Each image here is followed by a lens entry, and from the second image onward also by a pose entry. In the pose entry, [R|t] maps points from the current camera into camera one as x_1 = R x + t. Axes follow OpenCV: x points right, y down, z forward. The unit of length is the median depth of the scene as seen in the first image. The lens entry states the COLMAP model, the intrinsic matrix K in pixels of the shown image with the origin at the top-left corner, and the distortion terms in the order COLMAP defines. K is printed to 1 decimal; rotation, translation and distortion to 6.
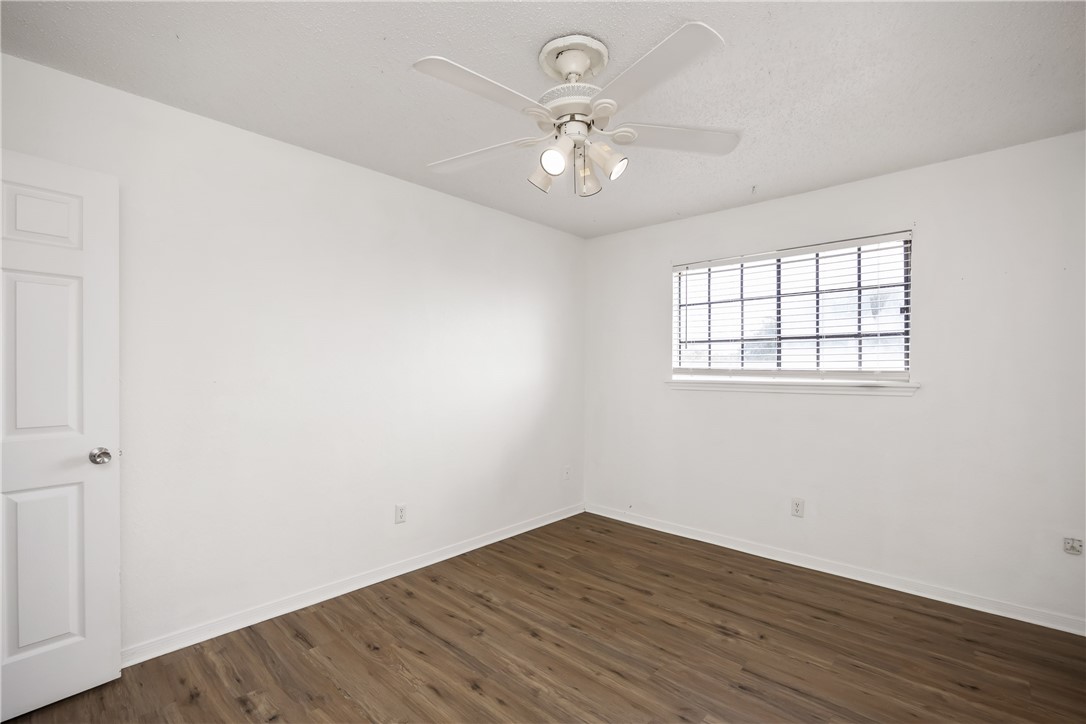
lens RADIAL K [[483.8, 0, 544.4], [0, 483.8, 366.0], [0, 0, 1]] dist [-0.013896, 0.000374]
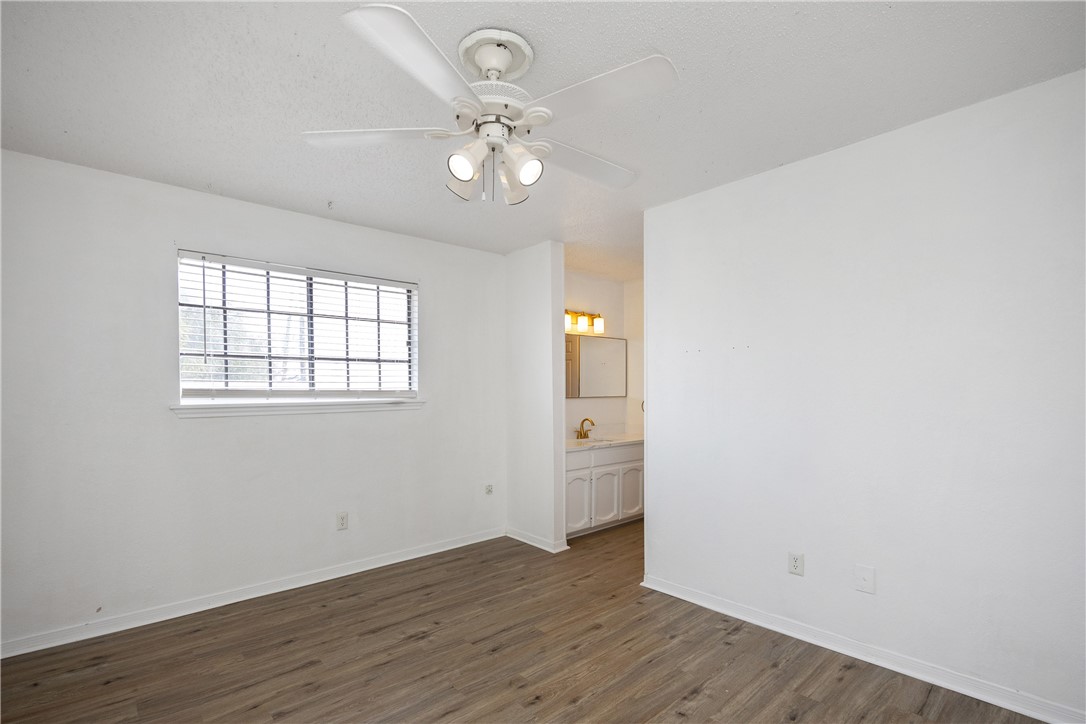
lens RADIAL K [[491.2, 0, 542.9], [0, 491.2, 390.8], [0, 0, 1]] dist [-0.009922, -0.000187]
pose [[0.108930, -0.008359, 0.994014, -0.526953], [-0.000568, 0.999964, 0.008471, 0.000360], [-0.994049, -0.001488, 0.108921, 0.485694]]
